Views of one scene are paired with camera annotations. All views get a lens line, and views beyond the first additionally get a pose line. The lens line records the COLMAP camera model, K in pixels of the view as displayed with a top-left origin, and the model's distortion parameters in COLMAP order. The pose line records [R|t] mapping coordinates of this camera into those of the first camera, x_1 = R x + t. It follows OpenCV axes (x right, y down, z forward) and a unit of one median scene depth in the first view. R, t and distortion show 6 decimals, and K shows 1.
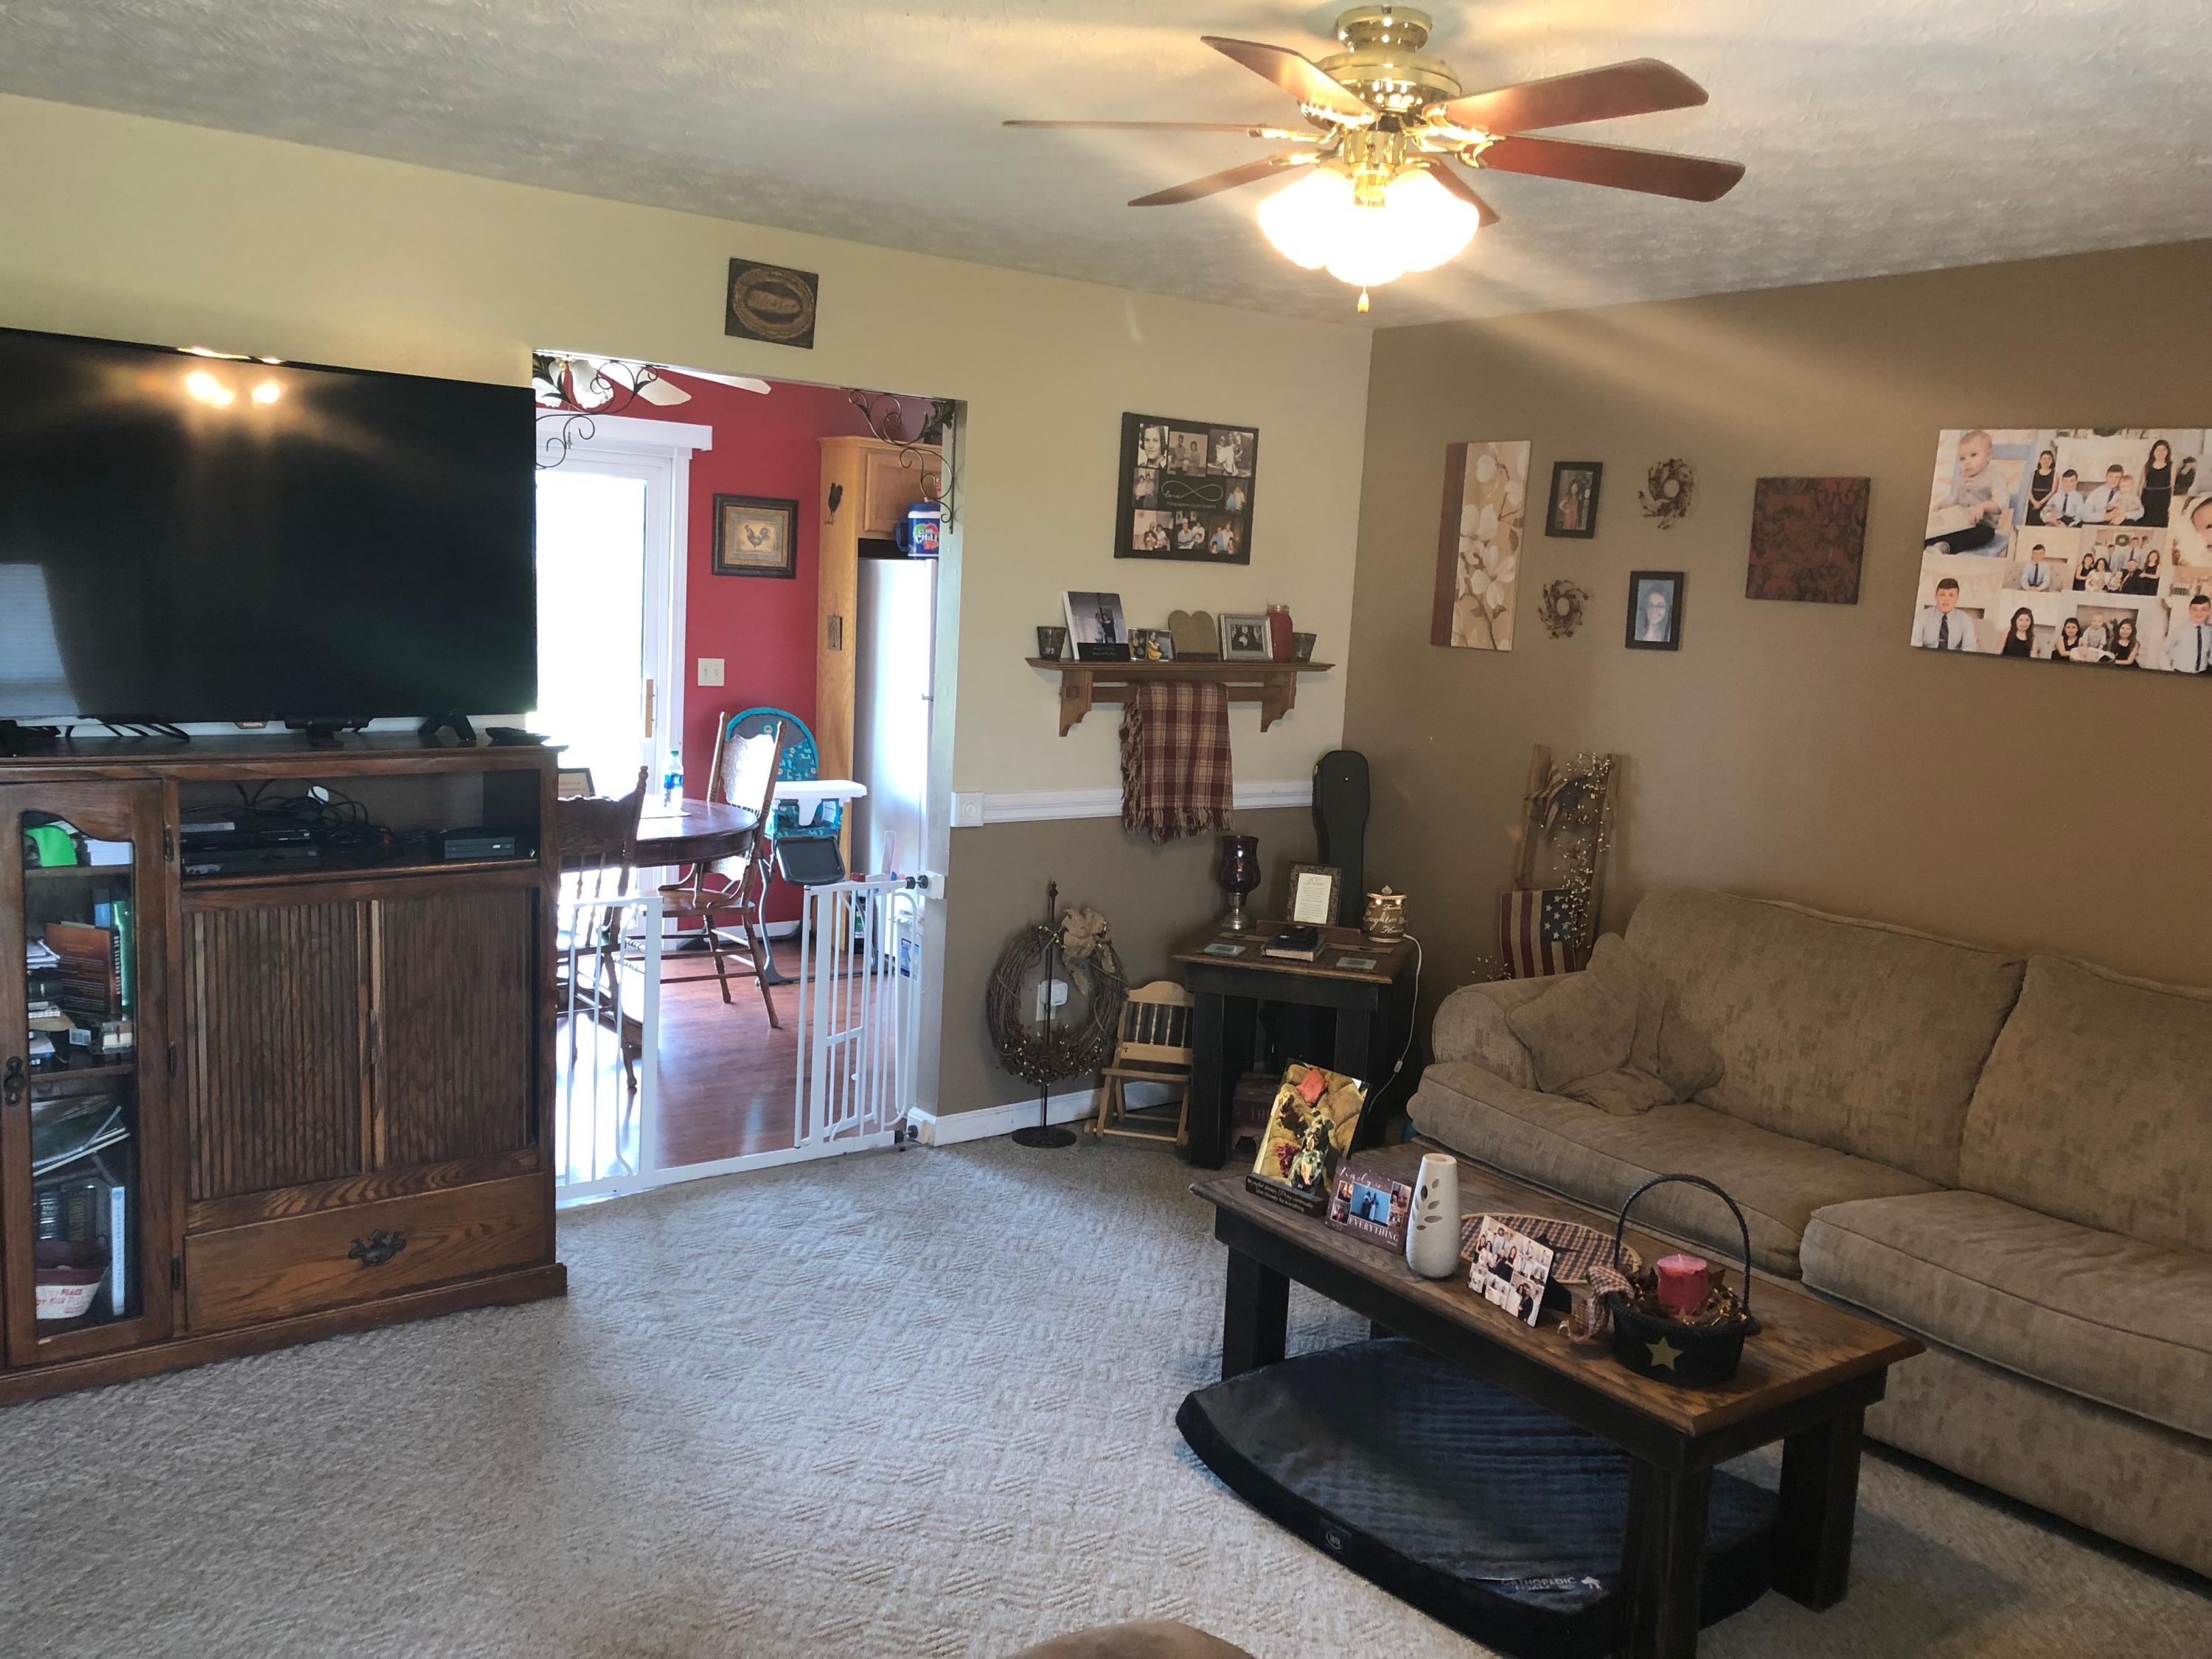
lens RADIAL K [[1752.1, 0, 1105.9], [0, 1752.1, 789.0], [0, 0, 1]] dist [-0.007369, -0.000861]
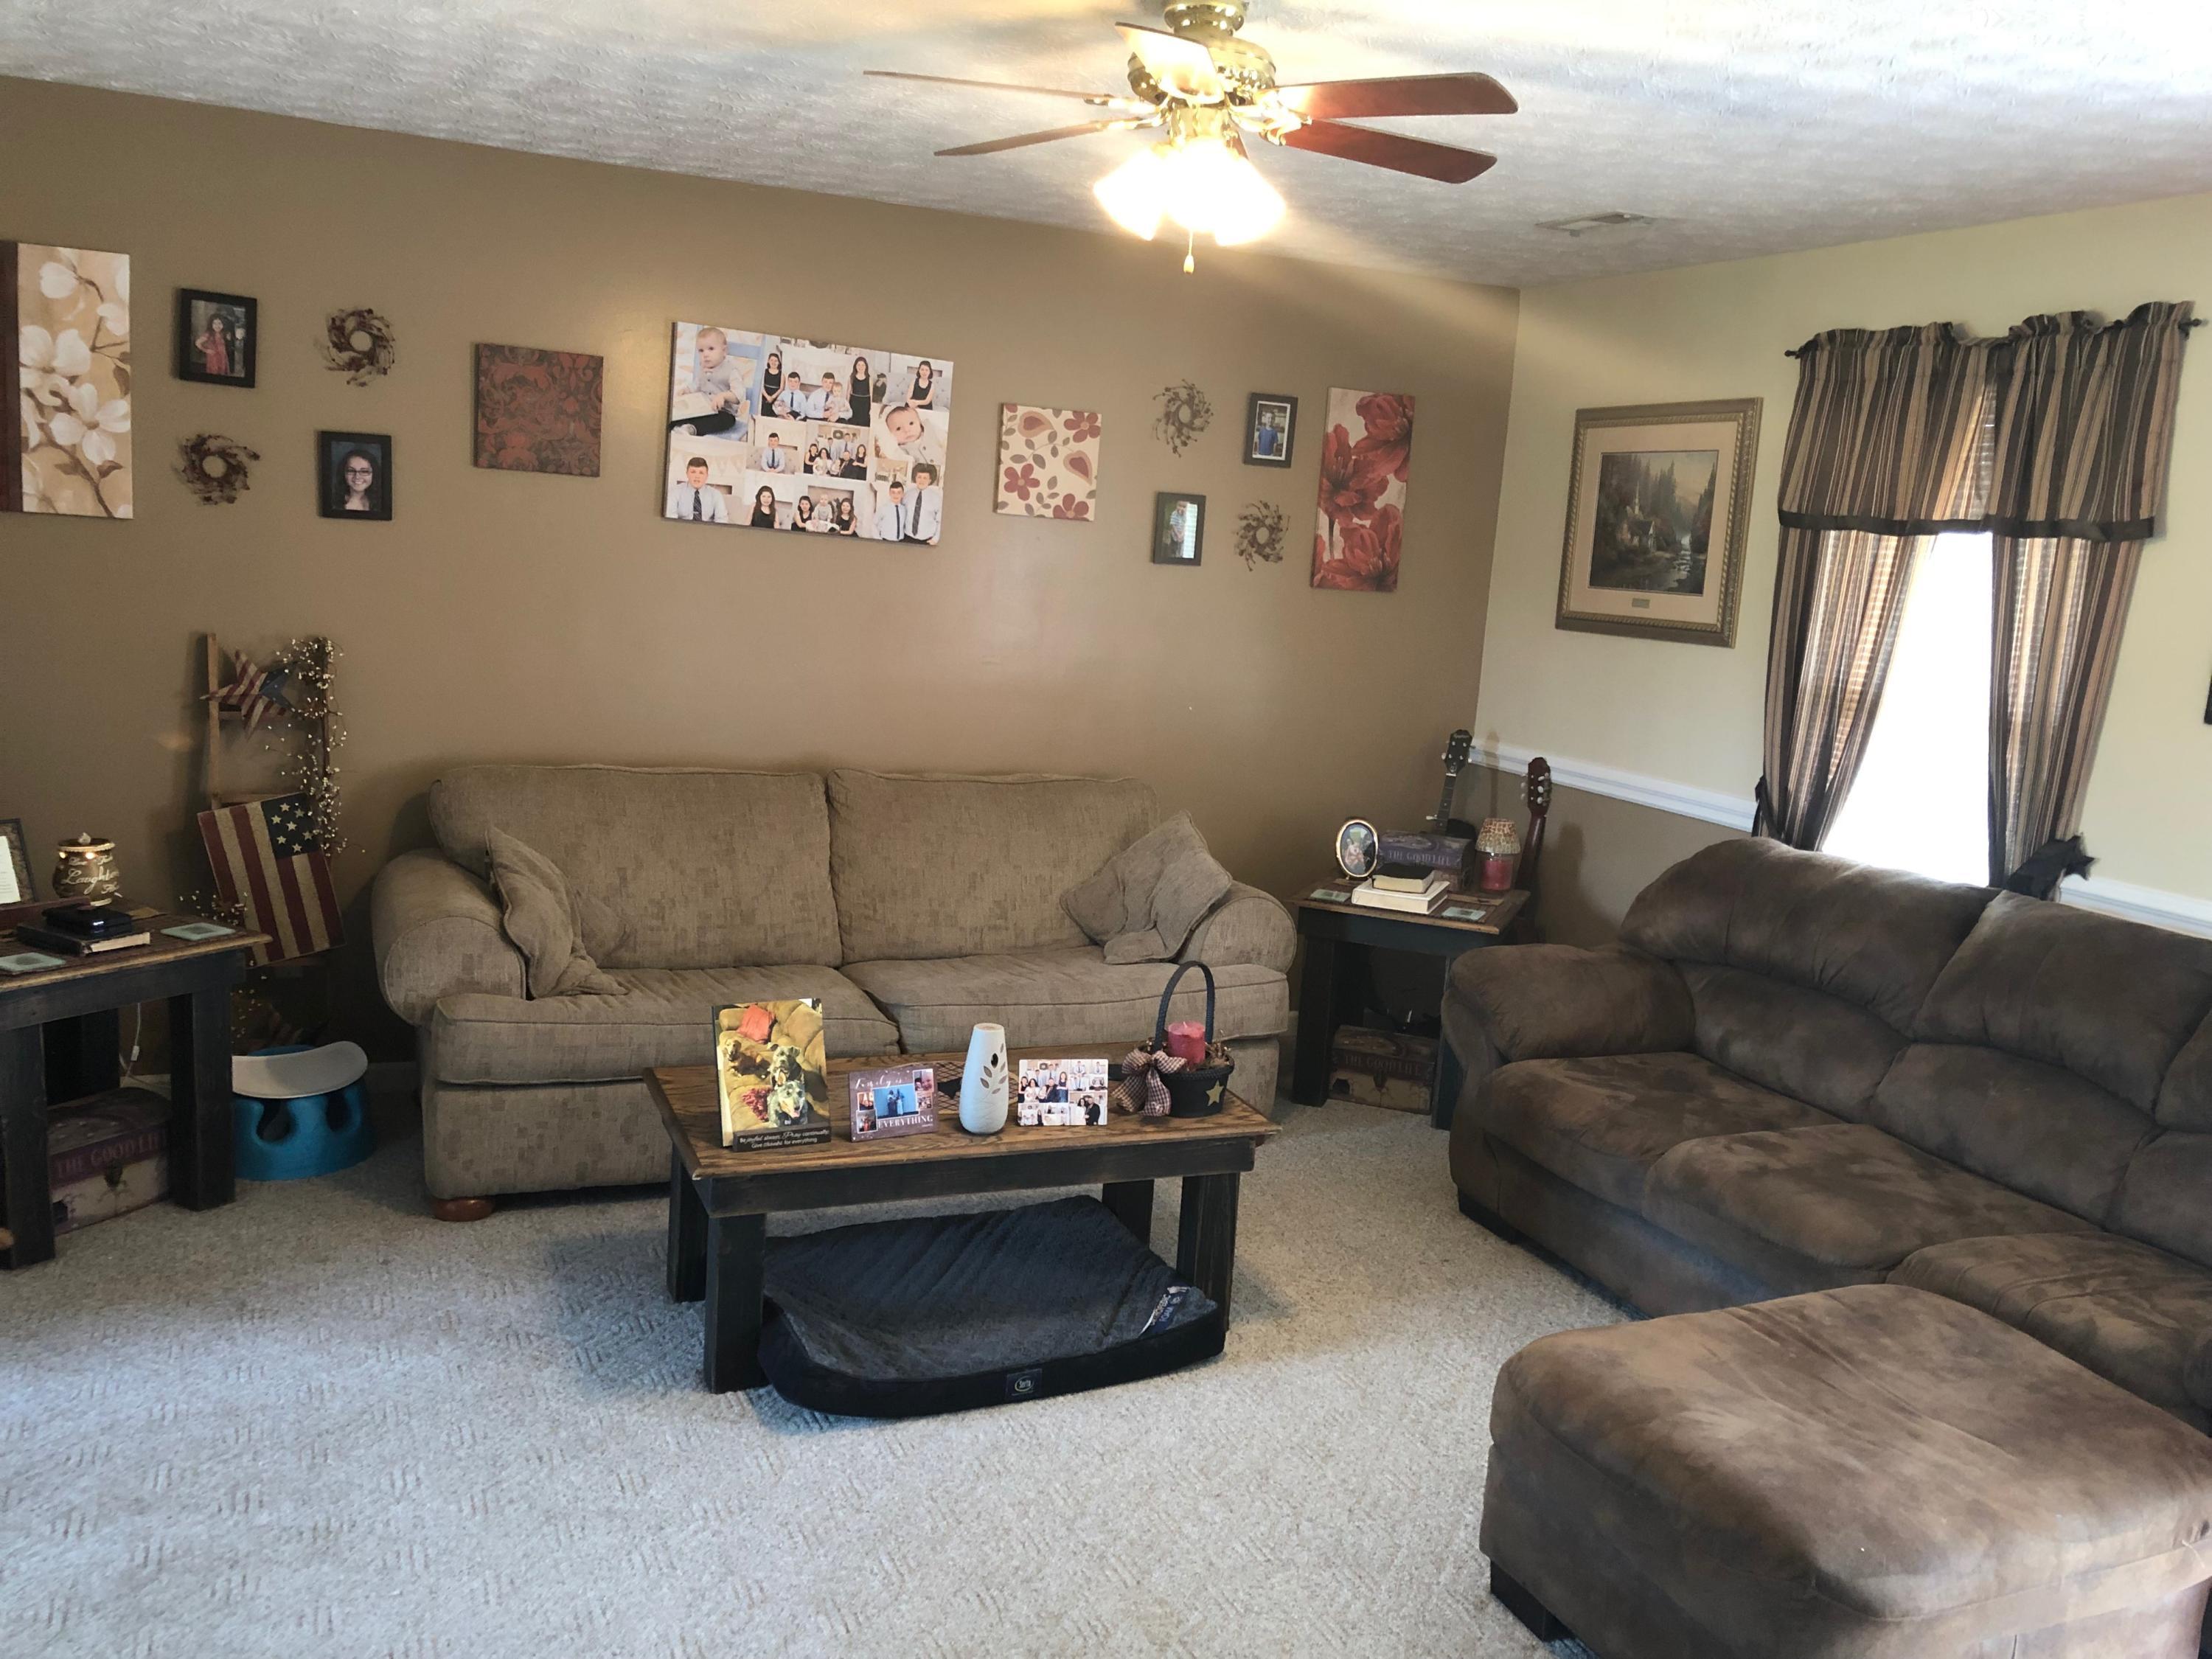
lens RADIAL K [[1783.8, 0, 1106.0], [0, 1783.8, 829.5], [0, 0, 1]] dist [-0.006311, -0.005873]
pose [[0.222576, -0.196730, 0.954860, -0.632785], [0.053882, 0.980414, 0.189435, -0.091871], [-0.973425, 0.009286, 0.228817, 0.496286]]
